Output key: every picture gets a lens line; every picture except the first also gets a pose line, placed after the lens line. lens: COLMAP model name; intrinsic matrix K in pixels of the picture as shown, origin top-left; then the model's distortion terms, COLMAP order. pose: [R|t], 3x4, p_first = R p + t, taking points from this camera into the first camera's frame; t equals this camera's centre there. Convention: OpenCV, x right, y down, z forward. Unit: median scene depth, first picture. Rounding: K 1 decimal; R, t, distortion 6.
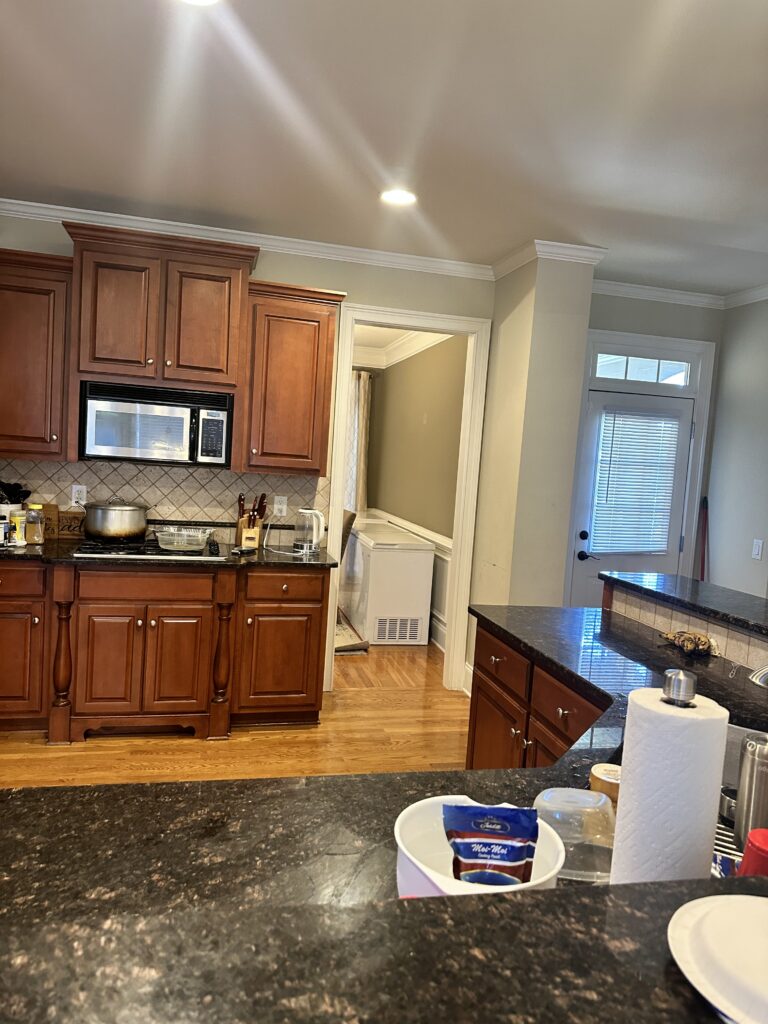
lens RADIAL K [[701.2, 0, 380.8], [0, 701.2, 510.6], [0, 0, 1]] dist [0.173569, -0.310857]
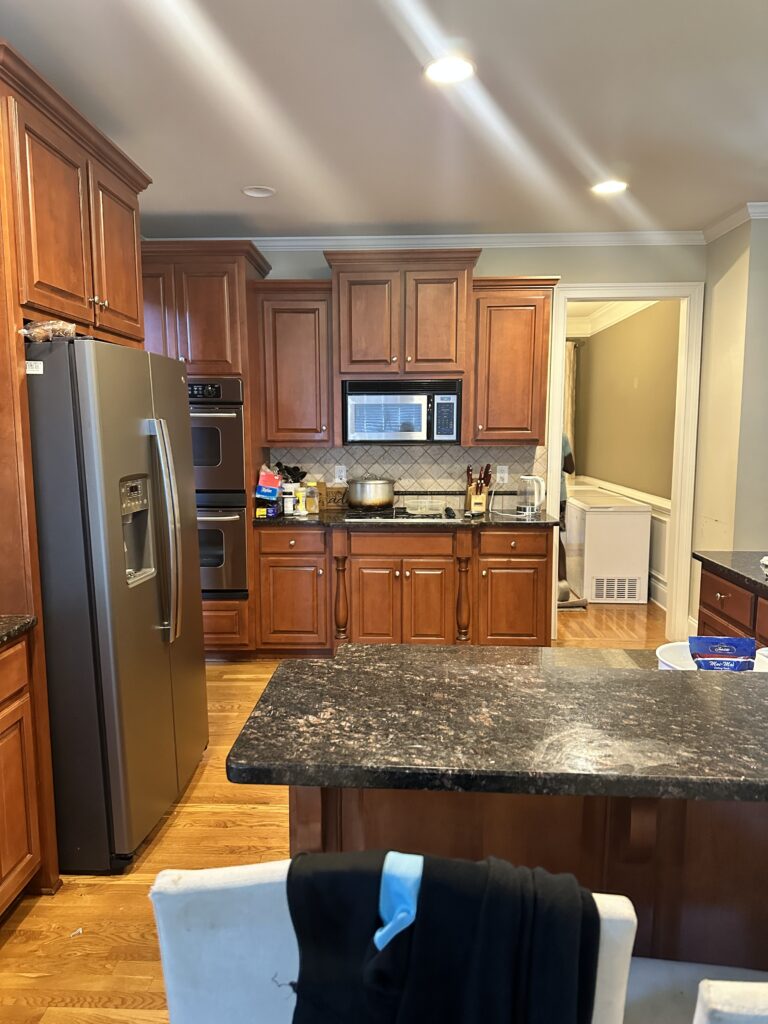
lens RADIAL K [[701.2, 0, 380.8], [0, 701.2, 510.6], [0, 0, 1]] dist [0.173569, -0.310857]
pose [[0.961763, -0.037058, -0.271363, -0.029379], [0.045869, 0.998604, 0.026200, 0.014500], [0.270013, -0.037645, 0.962120, -0.161409]]
